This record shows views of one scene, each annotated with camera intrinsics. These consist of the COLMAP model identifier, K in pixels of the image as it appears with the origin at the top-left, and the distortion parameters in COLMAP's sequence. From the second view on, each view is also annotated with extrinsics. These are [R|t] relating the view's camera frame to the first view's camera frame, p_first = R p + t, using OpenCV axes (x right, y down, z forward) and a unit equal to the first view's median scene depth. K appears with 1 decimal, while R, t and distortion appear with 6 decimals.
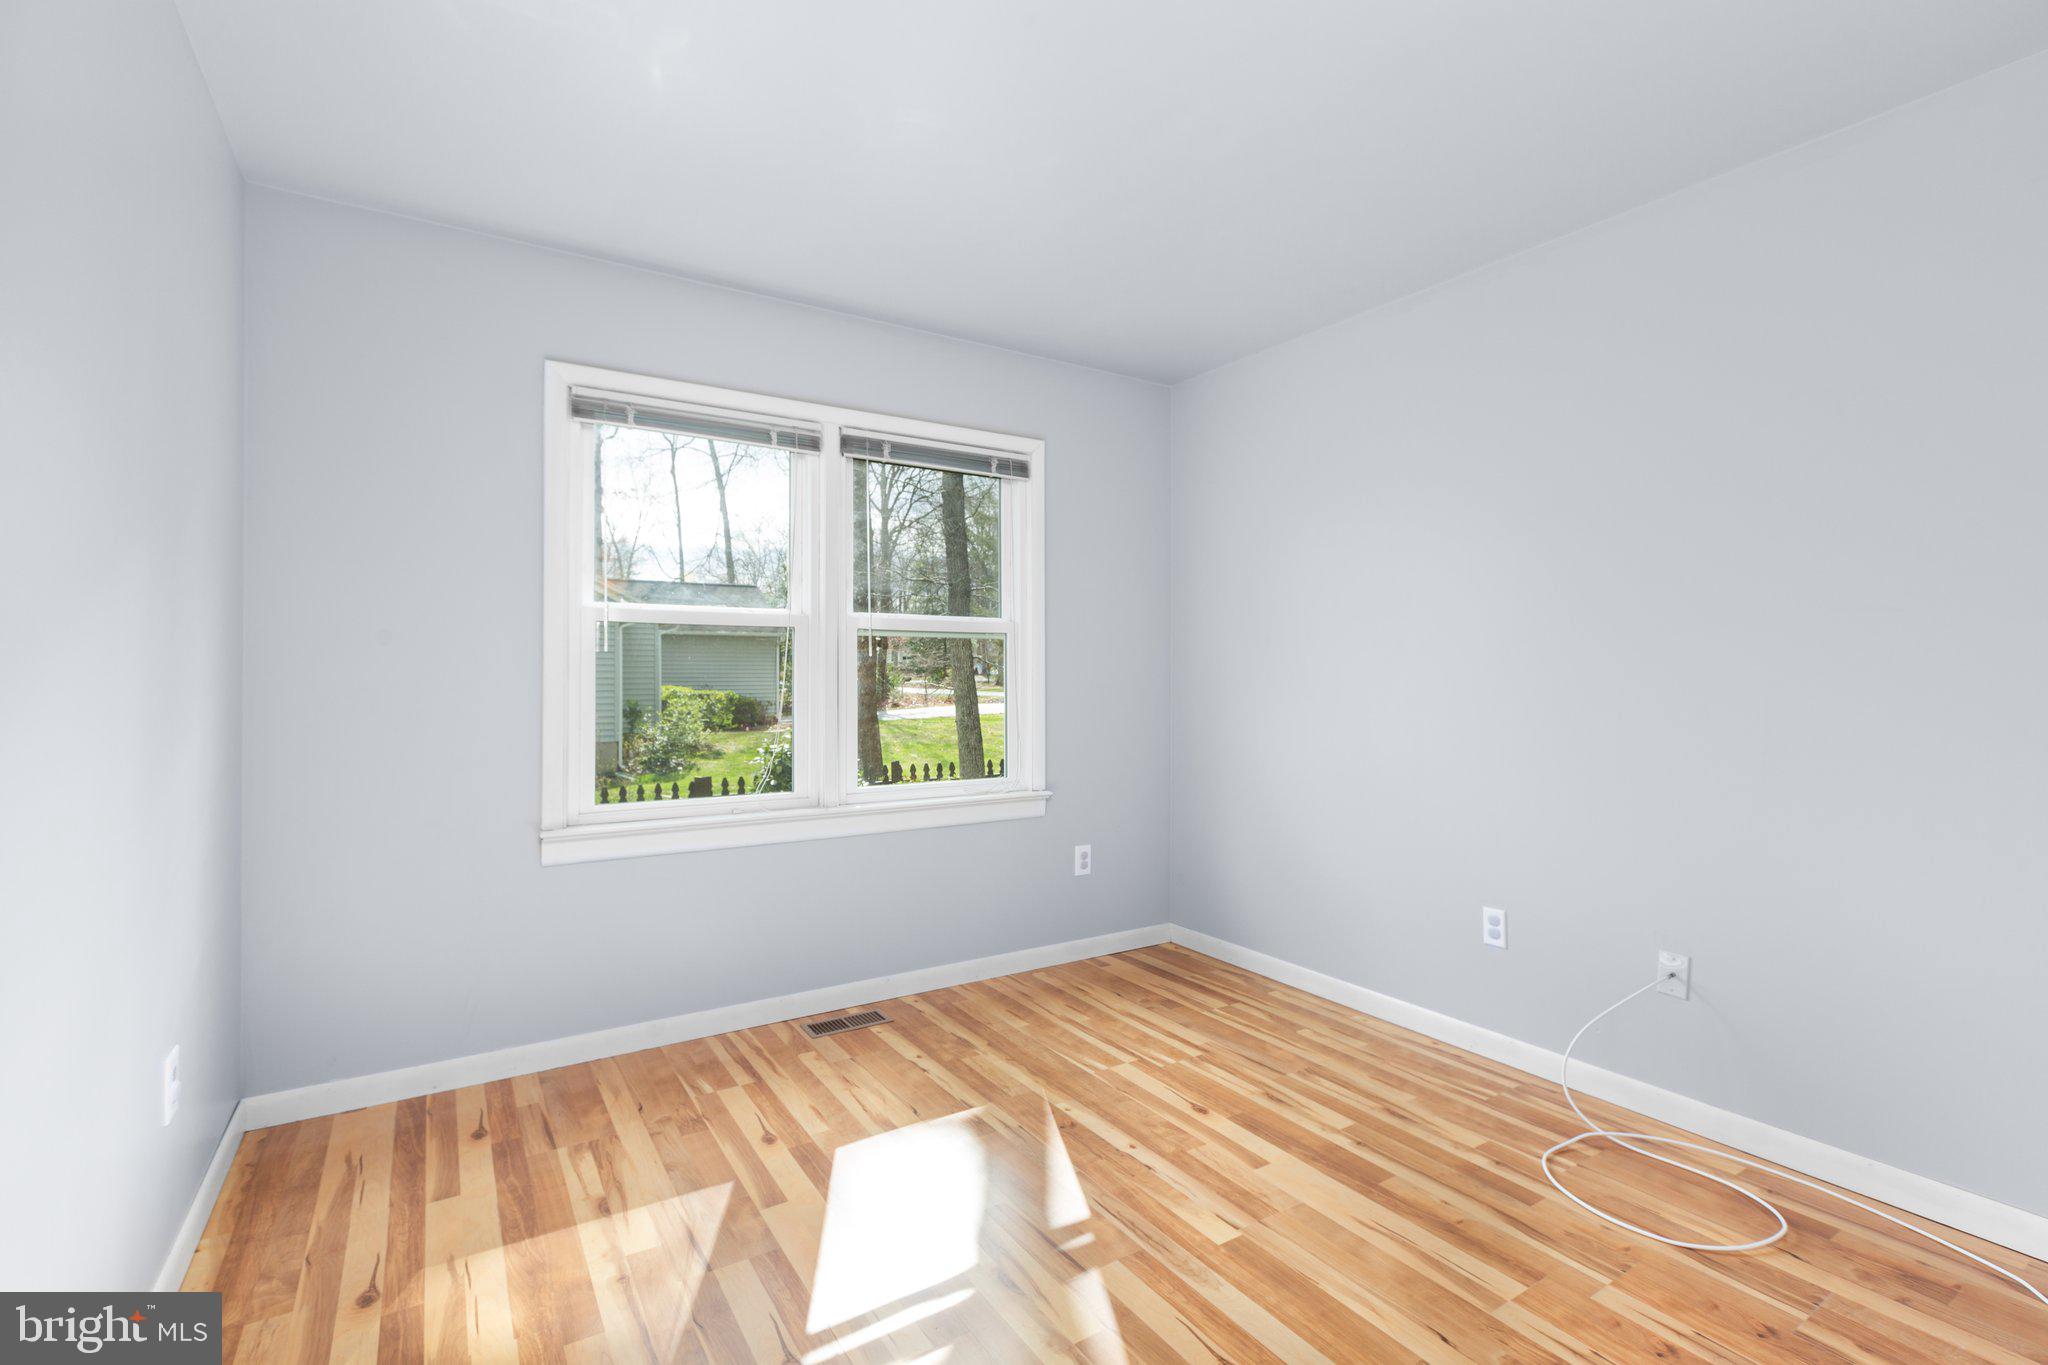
lens RADIAL K [[919.6, 0, 1025.2], [0, 919.6, 692.0], [0, 0, 1]] dist [-0.001925, -0.000577]
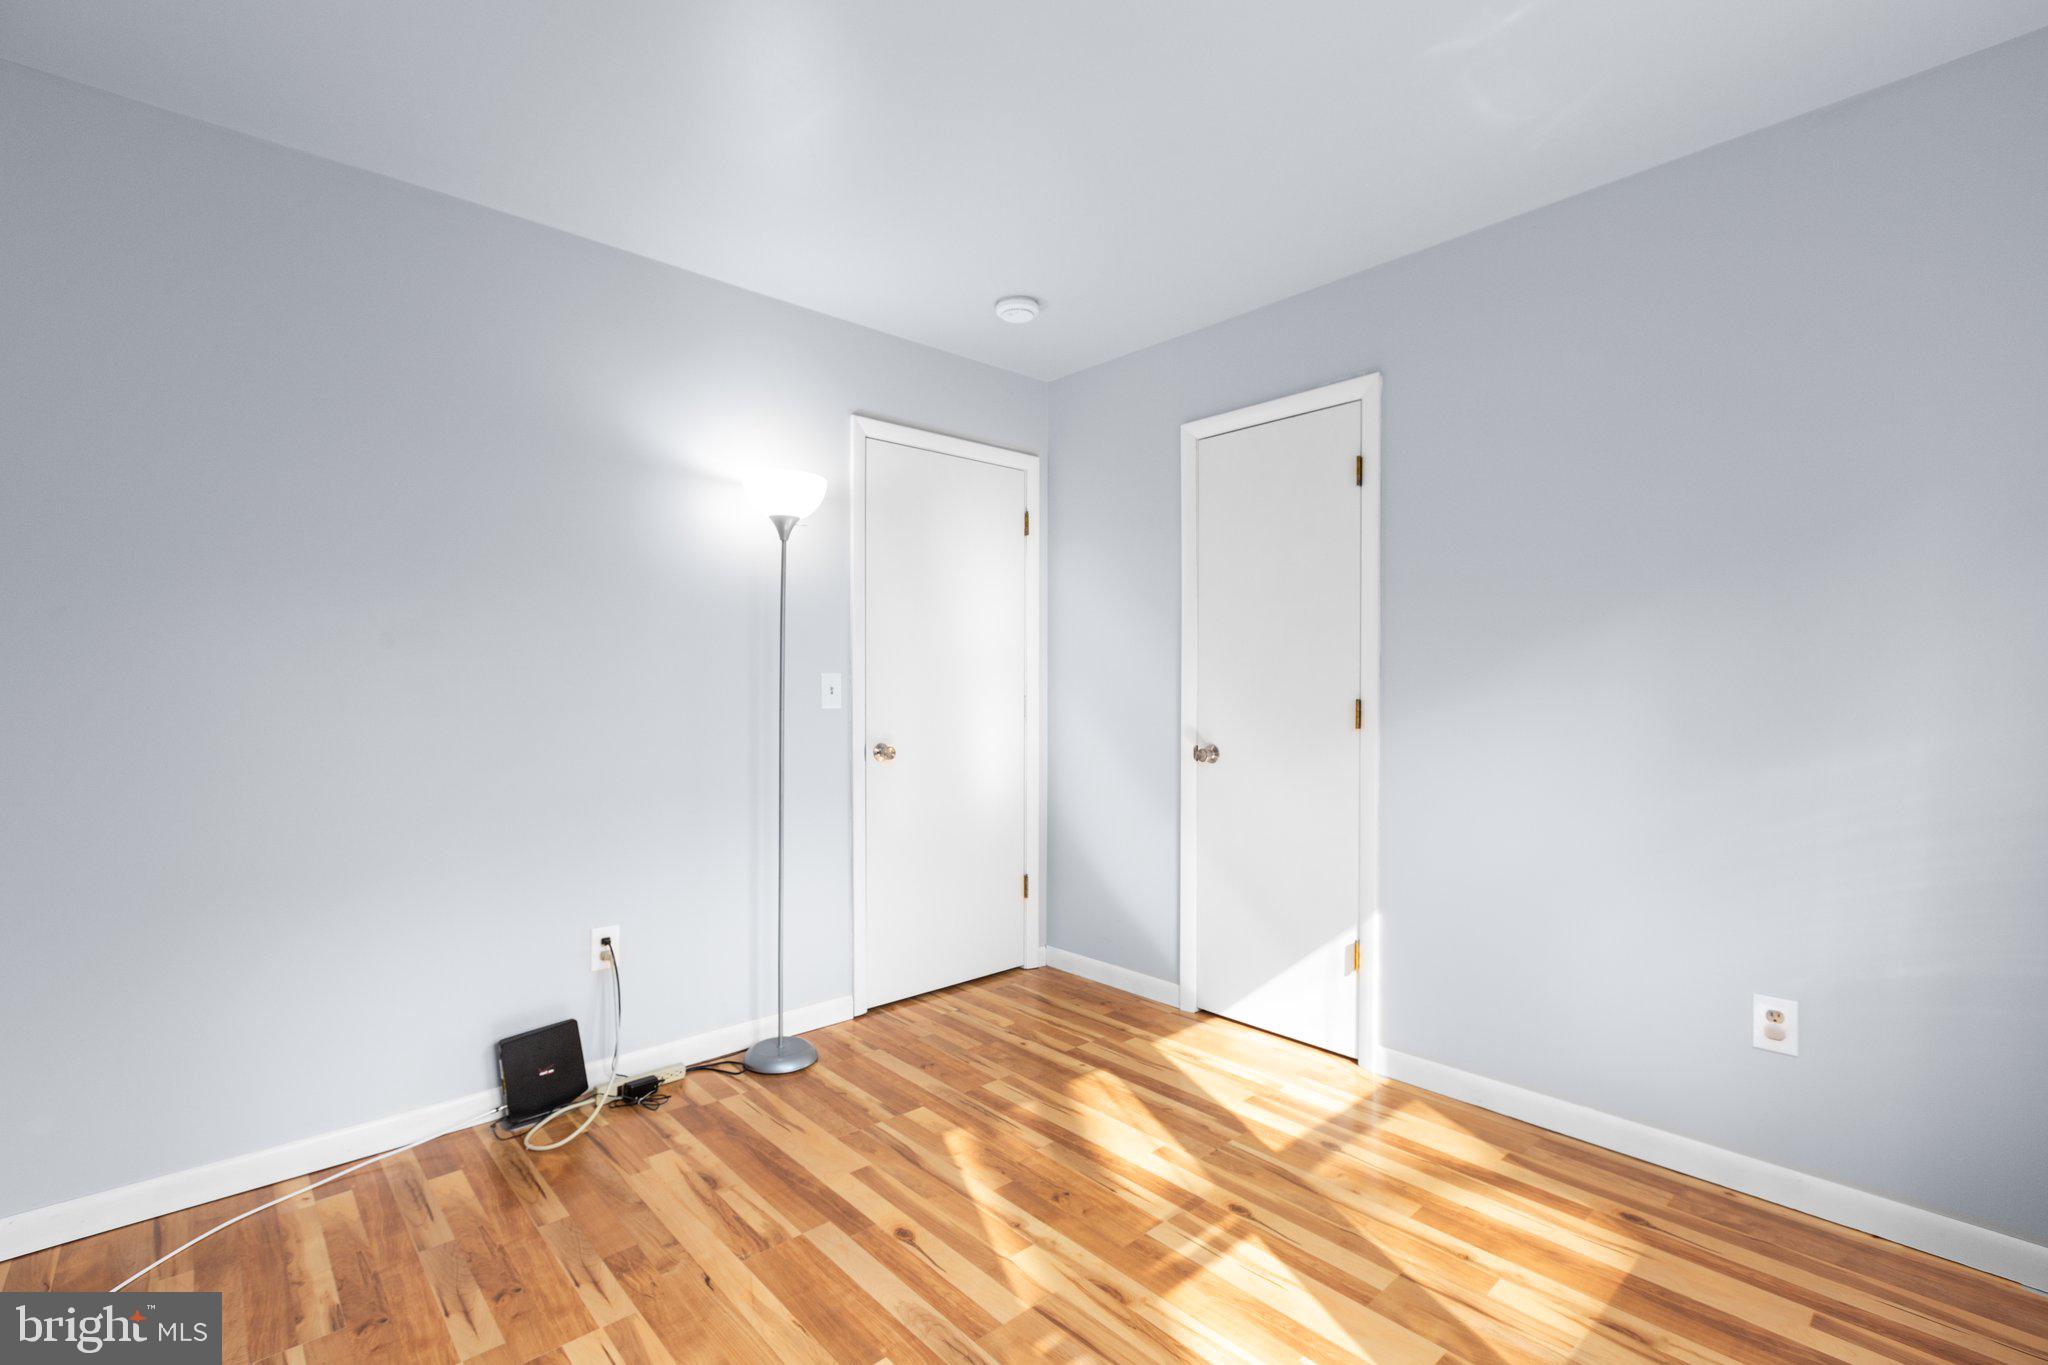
lens RADIAL K [[919.6, 0, 1027.0], [0, 919.6, 679.7], [0, 0, 1]] dist [-0.001925, -0.000577]
pose [[-0.985883, -0.003958, -0.167388, 0.243486], [-0.005278, 0.999958, 0.007441, -0.031946], [0.167352, 0.008219, -0.985863, 1.988973]]
